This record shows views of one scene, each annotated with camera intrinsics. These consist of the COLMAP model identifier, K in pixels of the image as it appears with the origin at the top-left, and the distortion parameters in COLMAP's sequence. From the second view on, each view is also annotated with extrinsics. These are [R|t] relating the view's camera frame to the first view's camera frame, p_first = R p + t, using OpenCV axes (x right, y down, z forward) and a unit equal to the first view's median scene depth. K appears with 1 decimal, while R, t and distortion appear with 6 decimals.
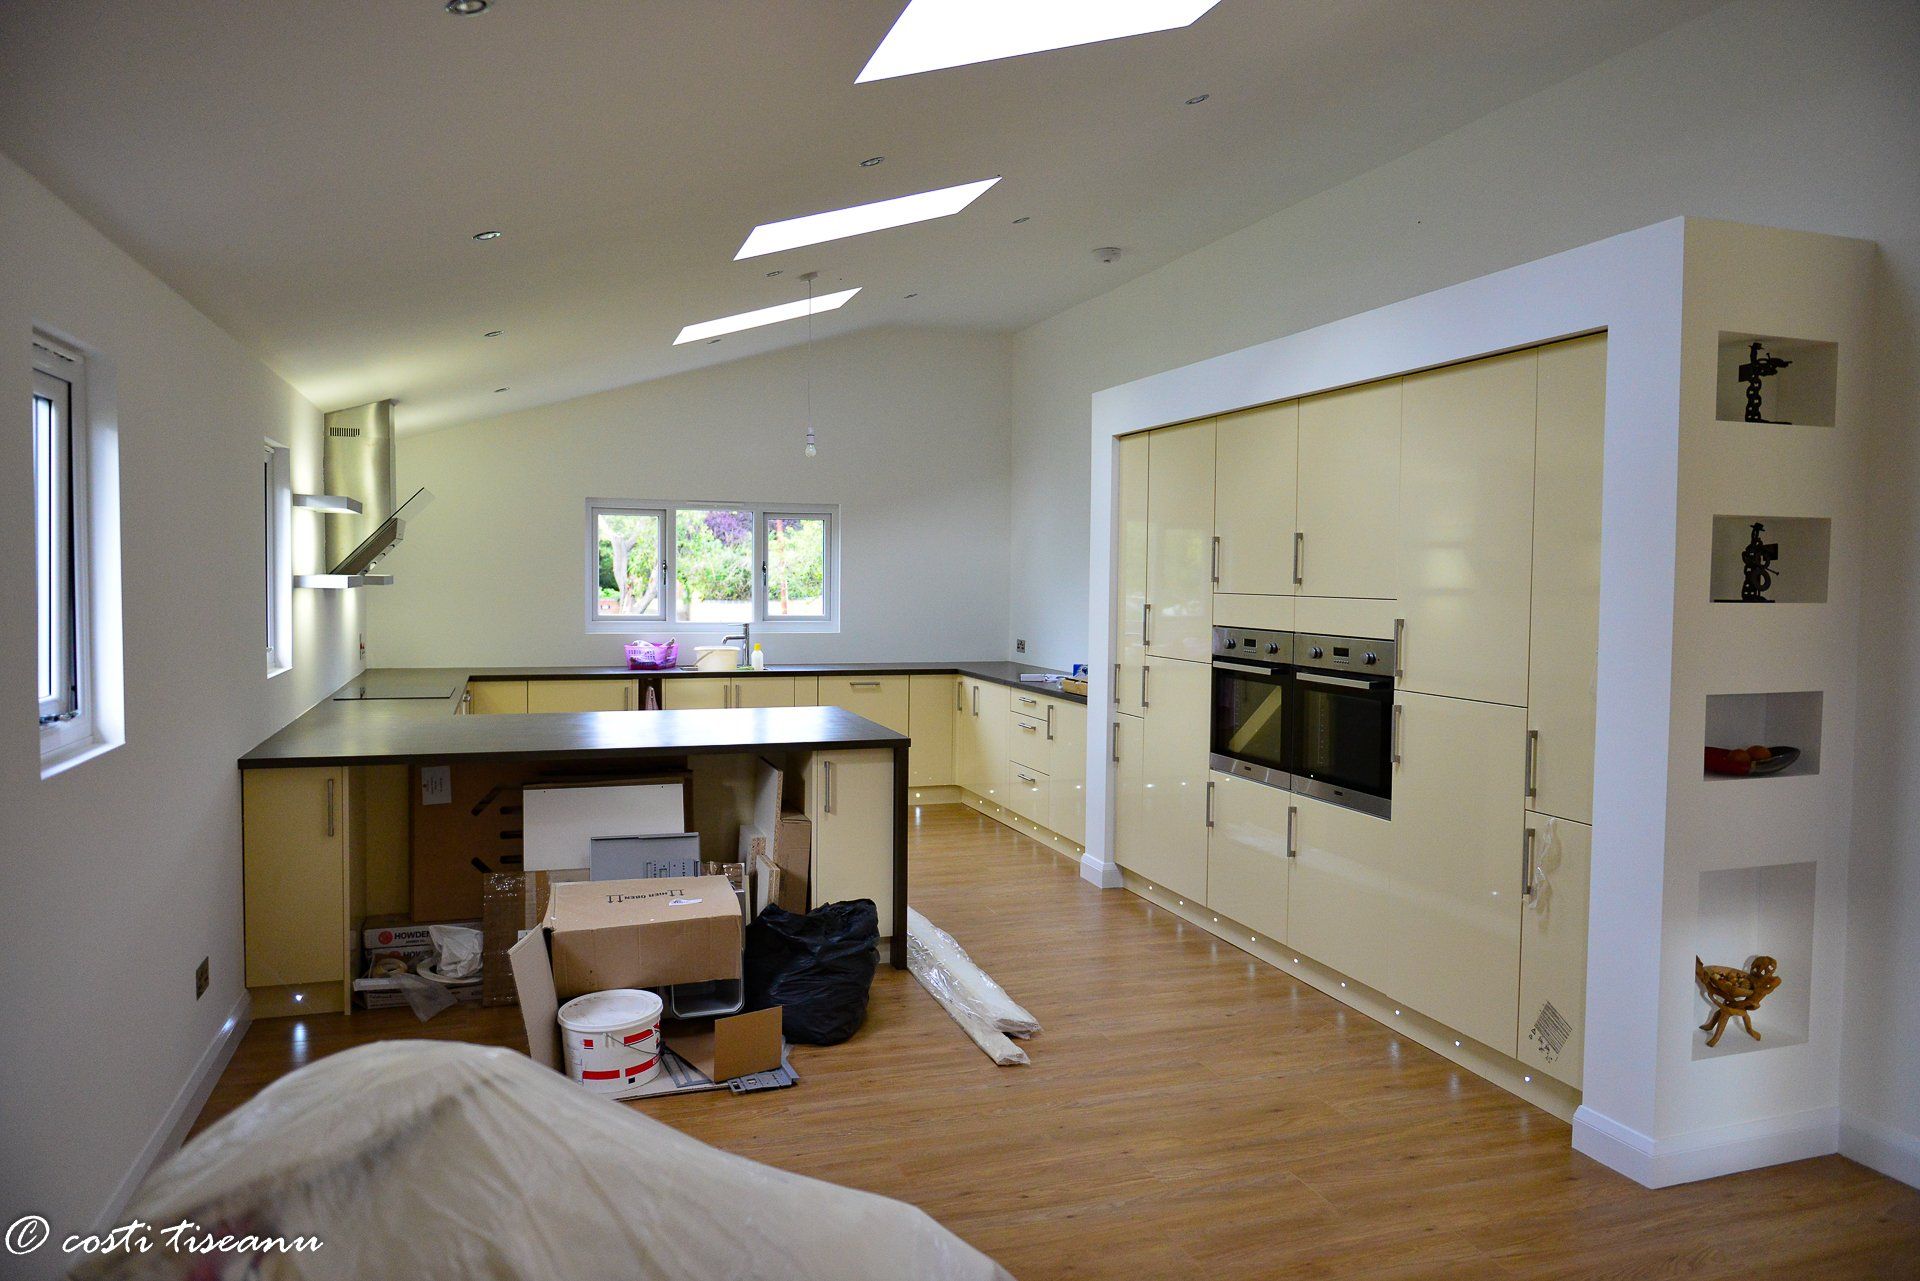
lens RADIAL K [[1285.6, 0, 960.3], [0, 1285.6, 636.8], [0, 0, 1]] dist [-0.009738, -0.003130]
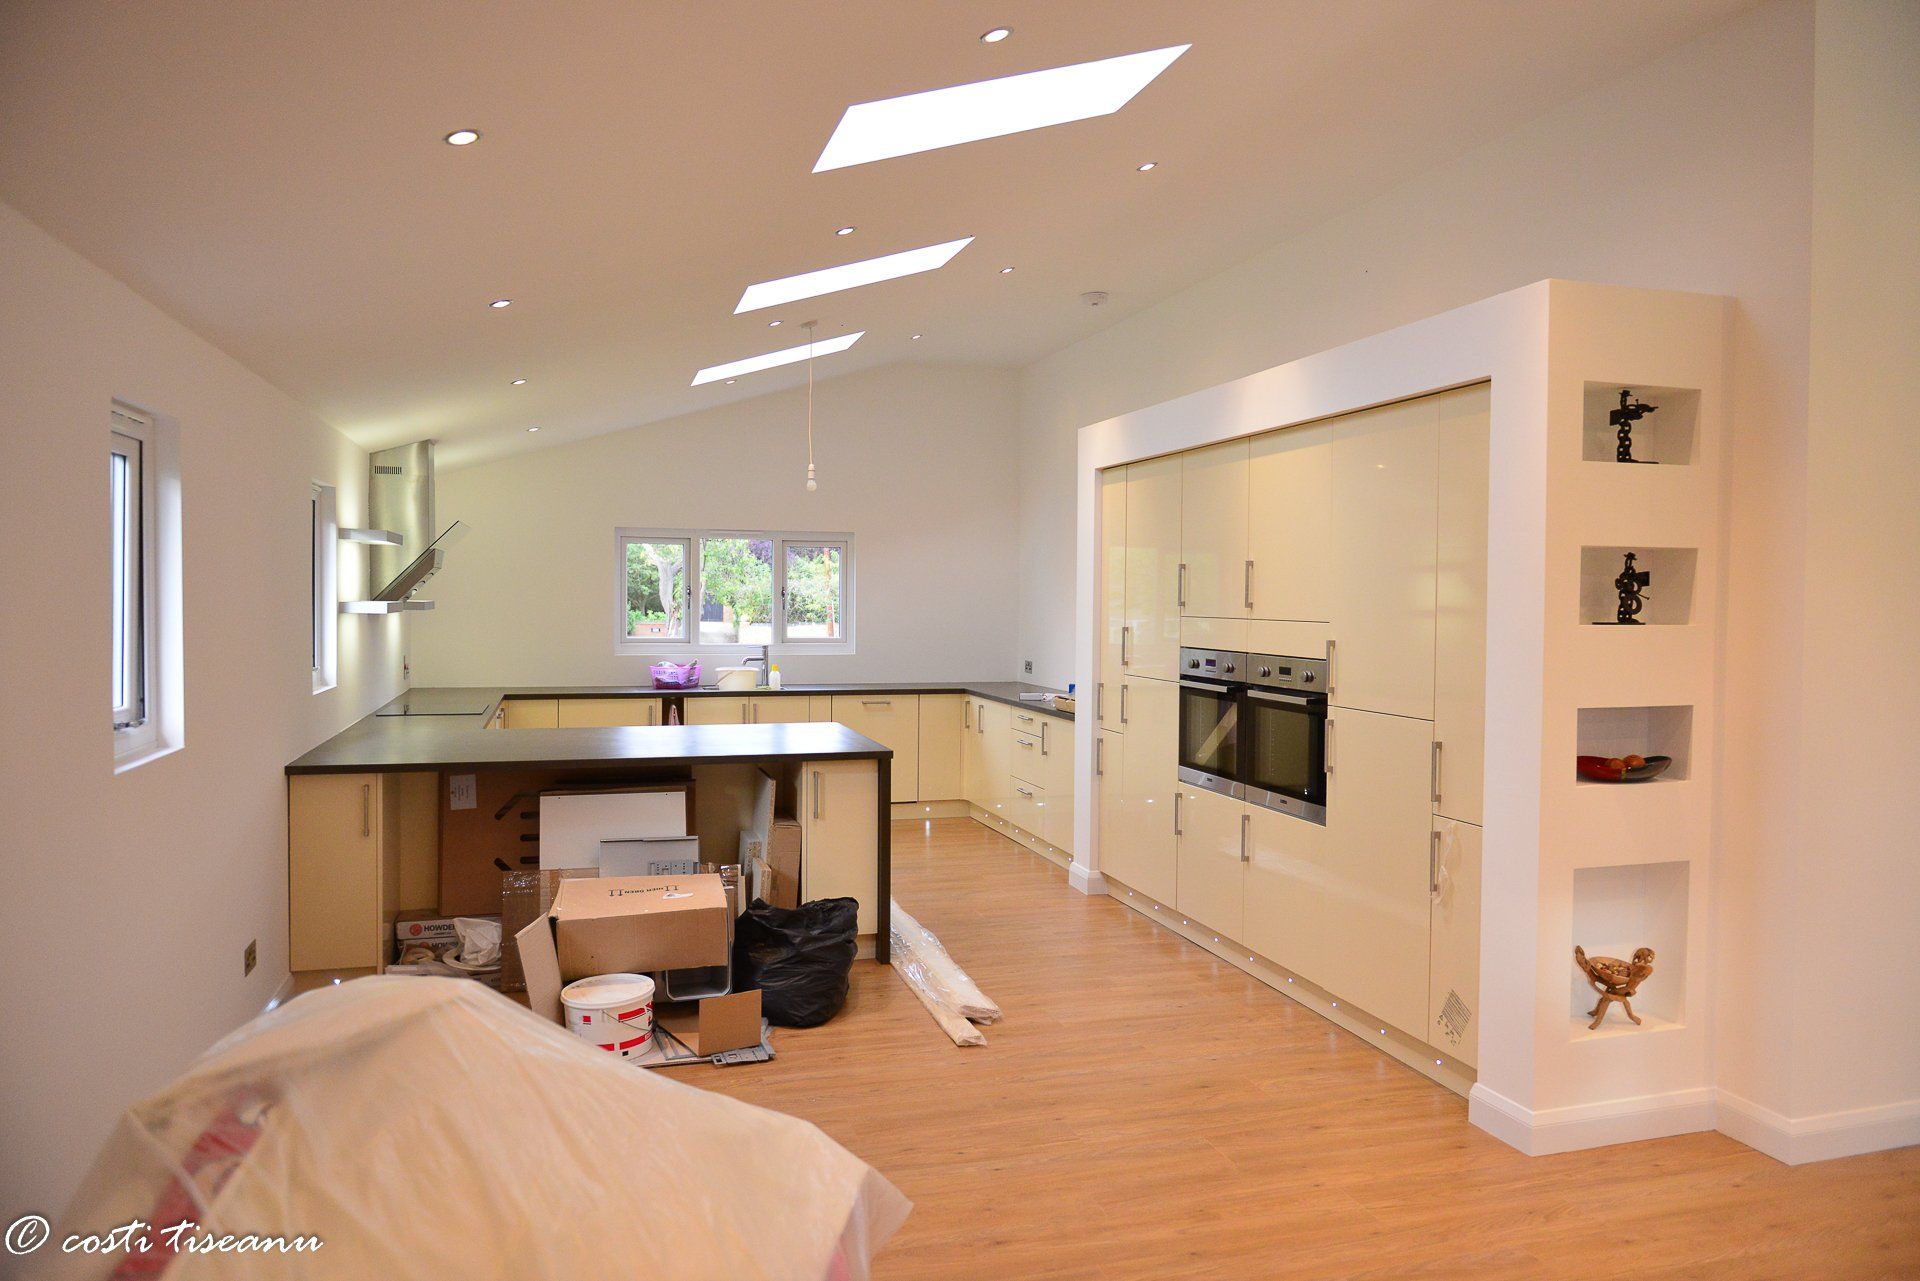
lens RADIAL K [[1285.6, 0, 961.0], [0, 1285.6, 637.1], [0, 0, 1]] dist [-0.009738, -0.003130]
pose [[0.999255, -0.001202, -0.038586, 0.068200], [0.000541, 0.999853, -0.017147, 0.001831], [0.038601, 0.017113, 0.999108, -0.096245]]
